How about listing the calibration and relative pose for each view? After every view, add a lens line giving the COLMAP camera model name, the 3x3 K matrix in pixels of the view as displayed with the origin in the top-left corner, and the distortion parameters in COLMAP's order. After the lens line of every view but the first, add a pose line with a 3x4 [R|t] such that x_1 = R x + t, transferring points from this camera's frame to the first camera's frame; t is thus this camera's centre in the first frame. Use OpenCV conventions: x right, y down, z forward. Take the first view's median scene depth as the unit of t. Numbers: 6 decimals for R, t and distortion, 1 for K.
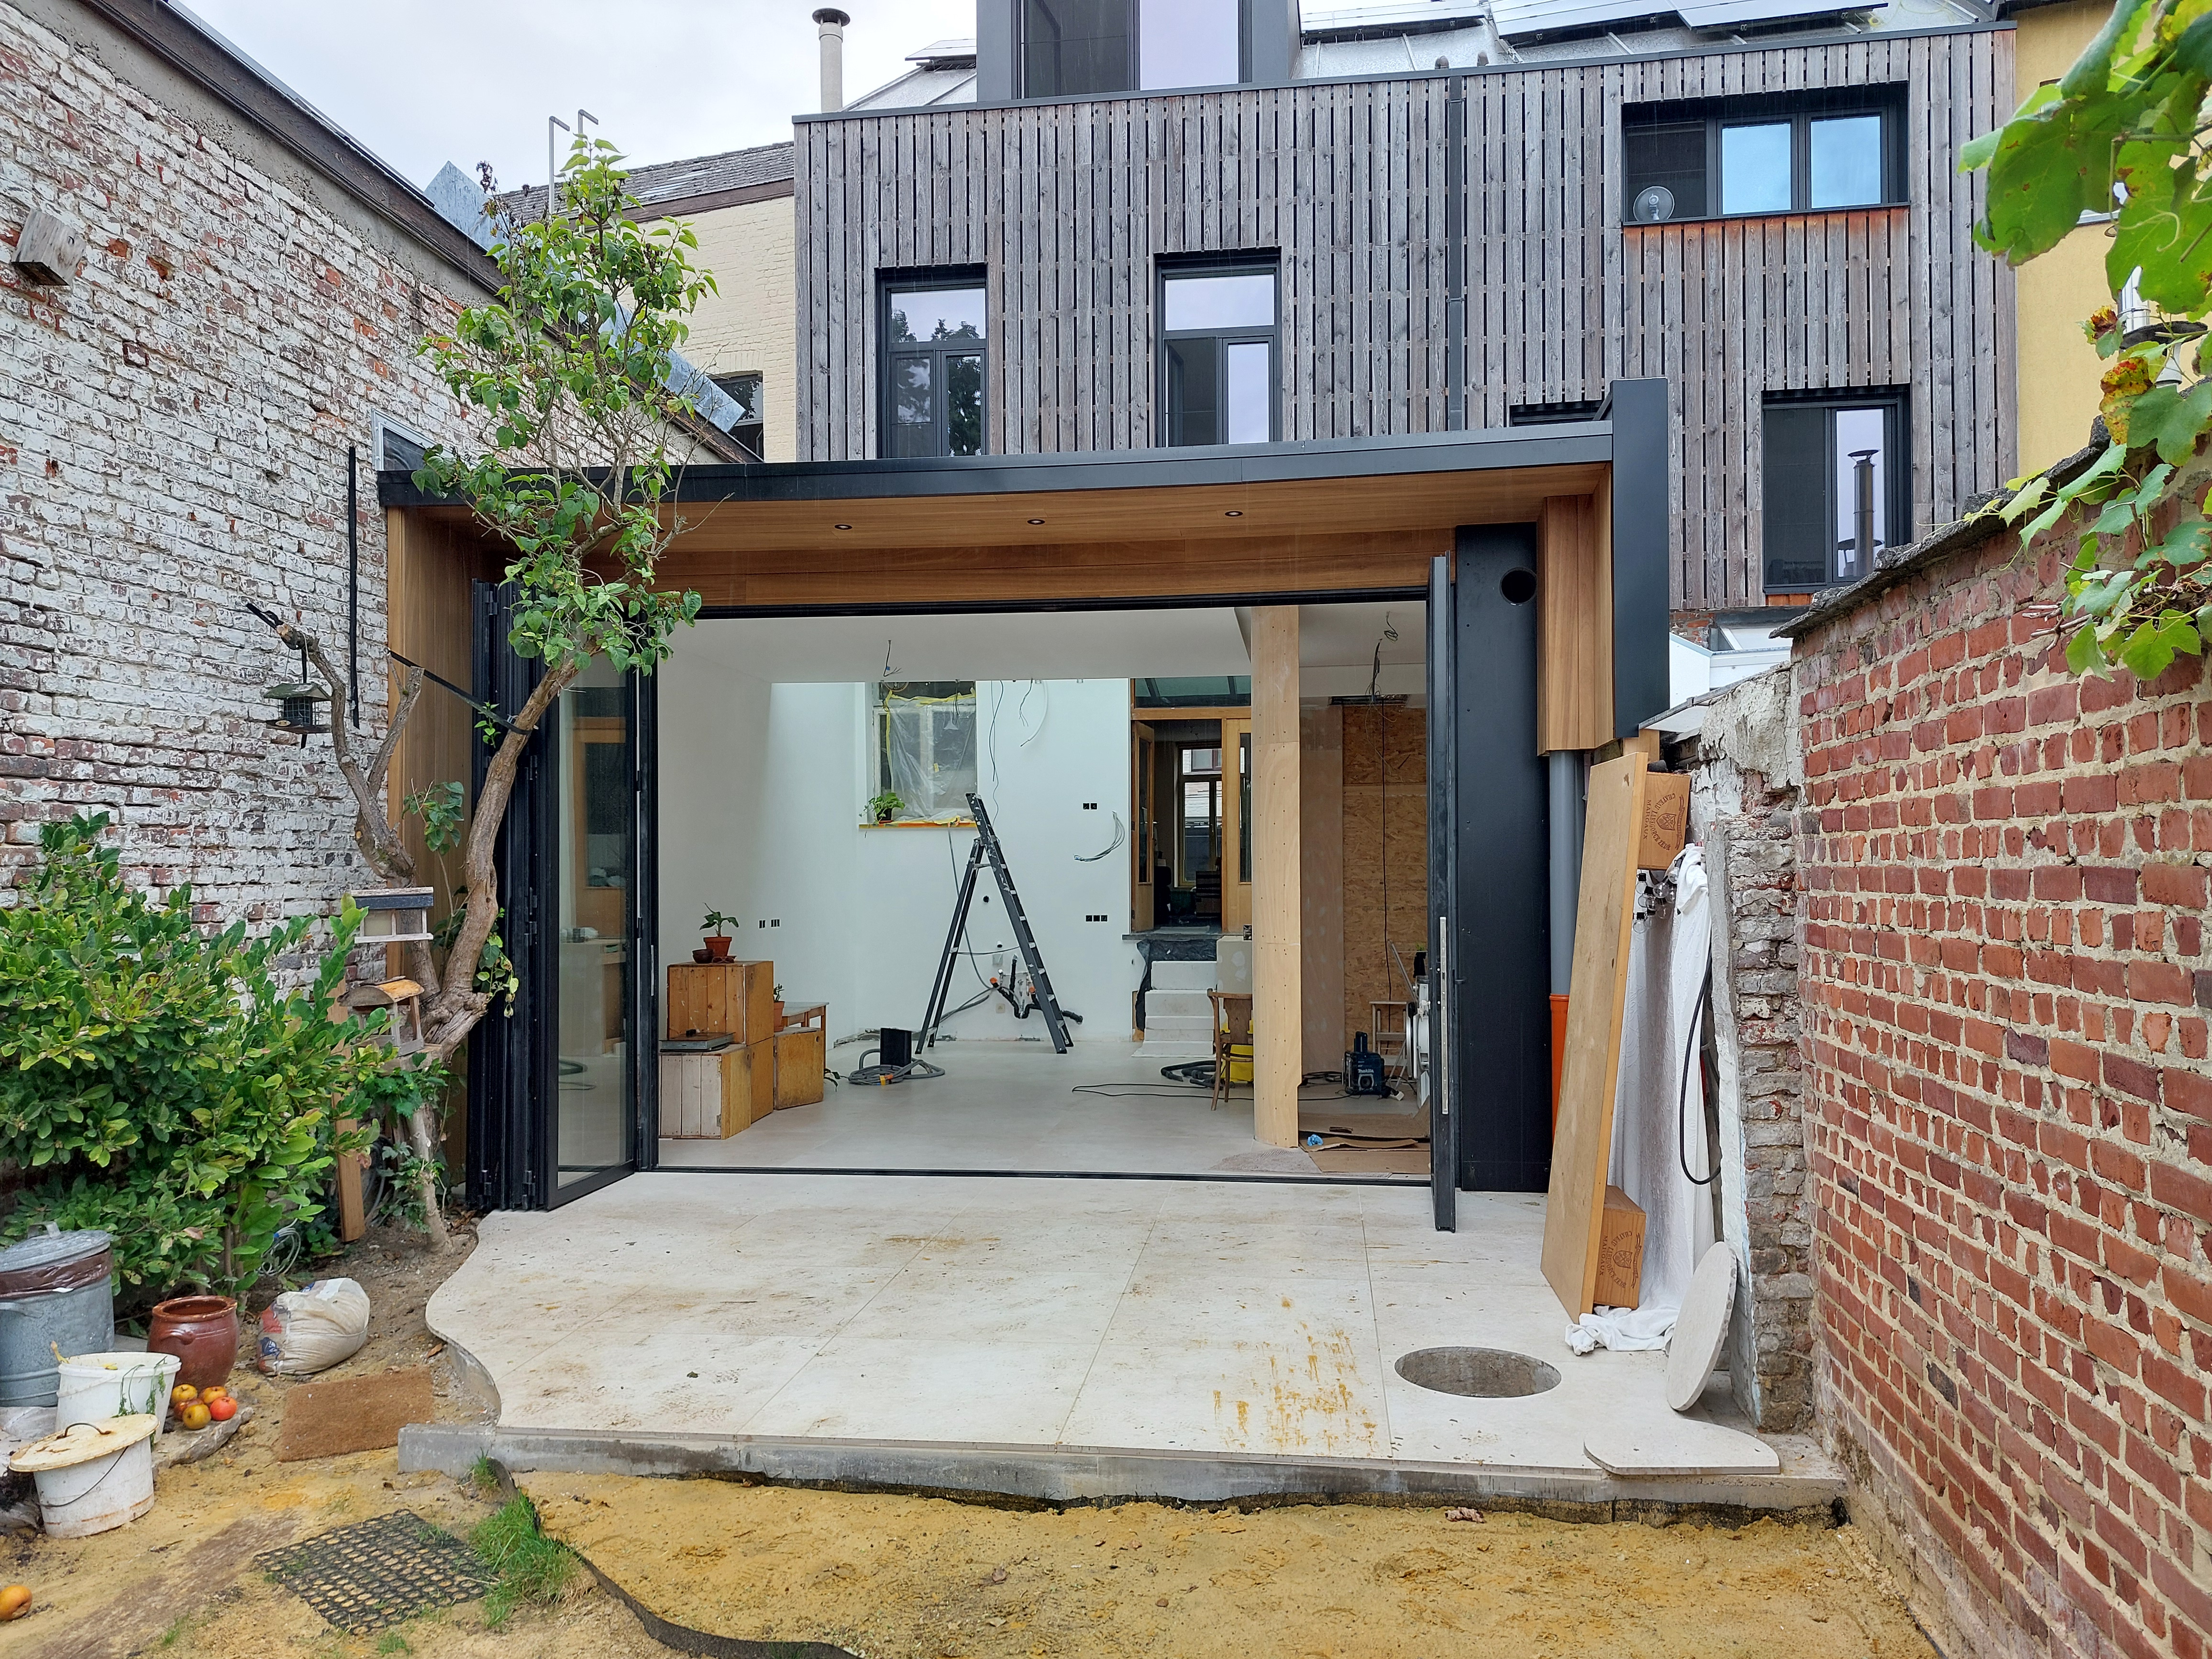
lens RADIAL K [[1625.9, 0, 1100.5], [0, 1625.9, 851.6], [0, 0, 1]] dist [0.077208, -0.080114]
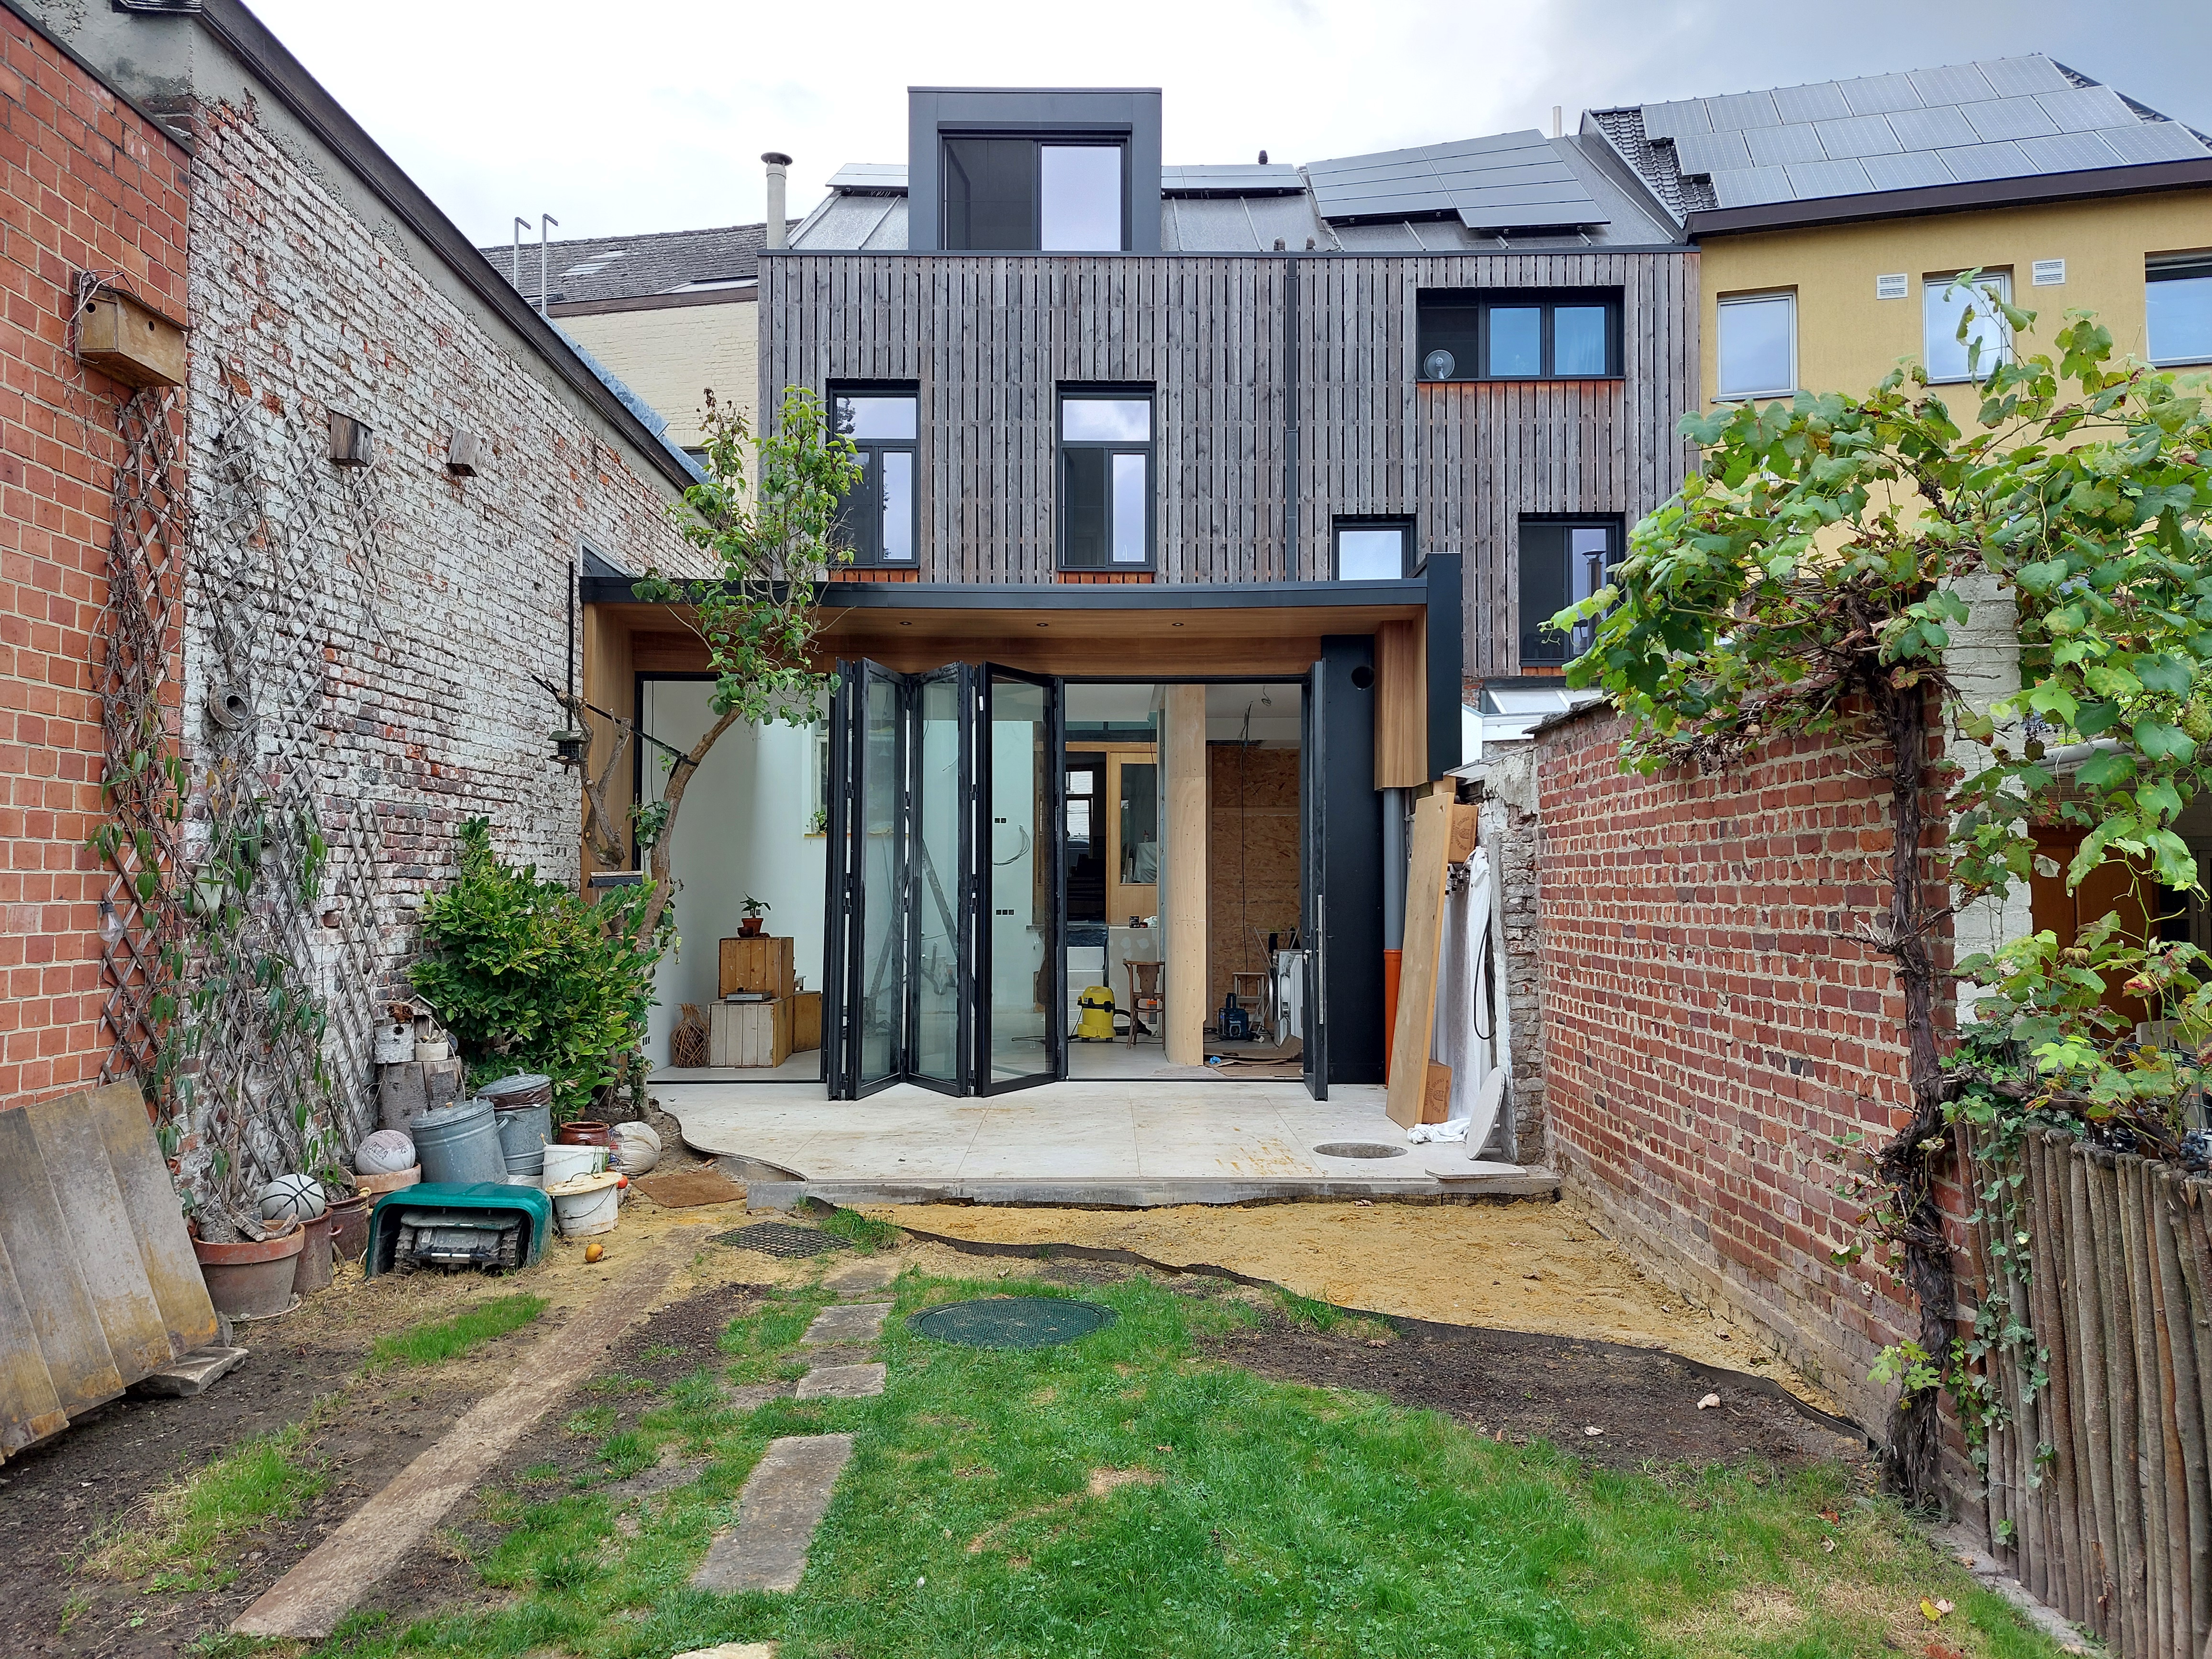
lens RADIAL K [[1607.4, 0, 1119.9], [0, 1607.4, 823.5], [0, 0, 1]] dist [0.124170, -0.174161]
pose [[0.989999, 0.011959, 0.140567, -0.124545], [-0.008024, 0.999561, -0.028533, 0.011240], [-0.140846, 0.027120, 0.989660, -0.309964]]
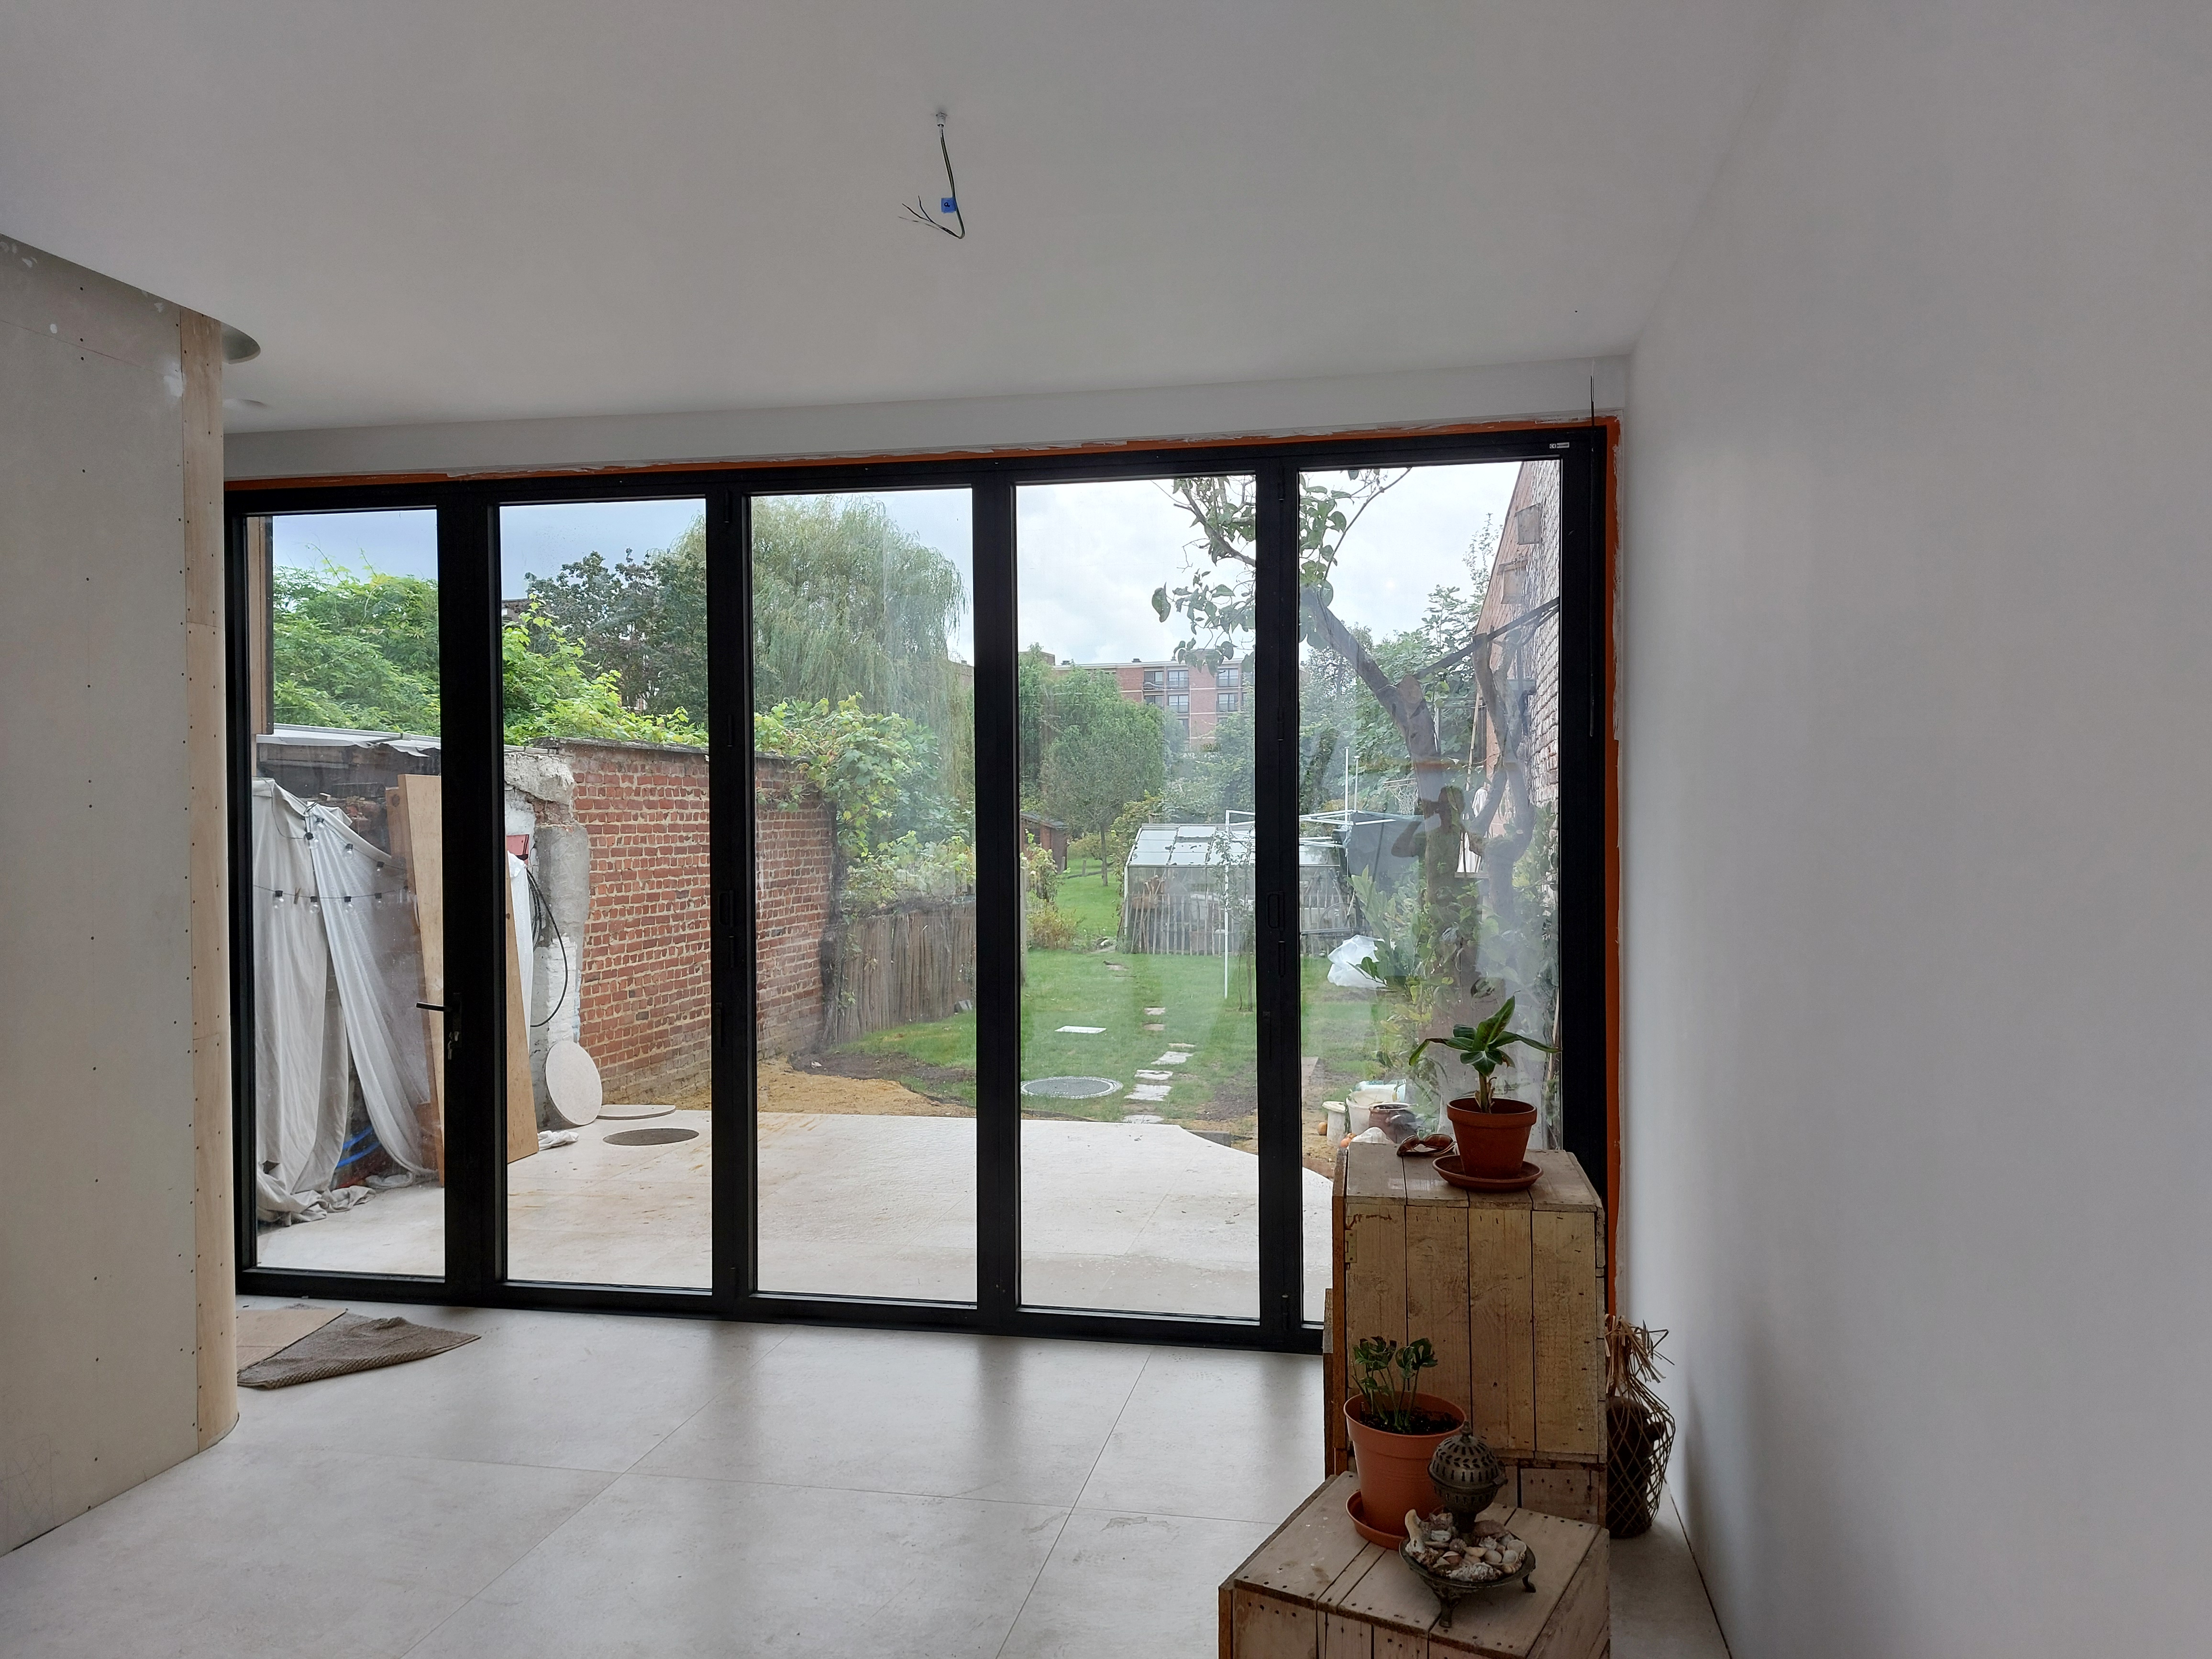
lens RADIAL K [[1607.4, 0, 1119.9], [0, 1607.4, 823.5], [0, 0, 1]] dist [0.124170, -0.174161]
pose [[-0.998499, 0.009420, 0.053950, -0.173459], [0.008948, 0.999920, -0.008981, 0.000242], [-0.054030, -0.008485, -0.998503, 1.277476]]
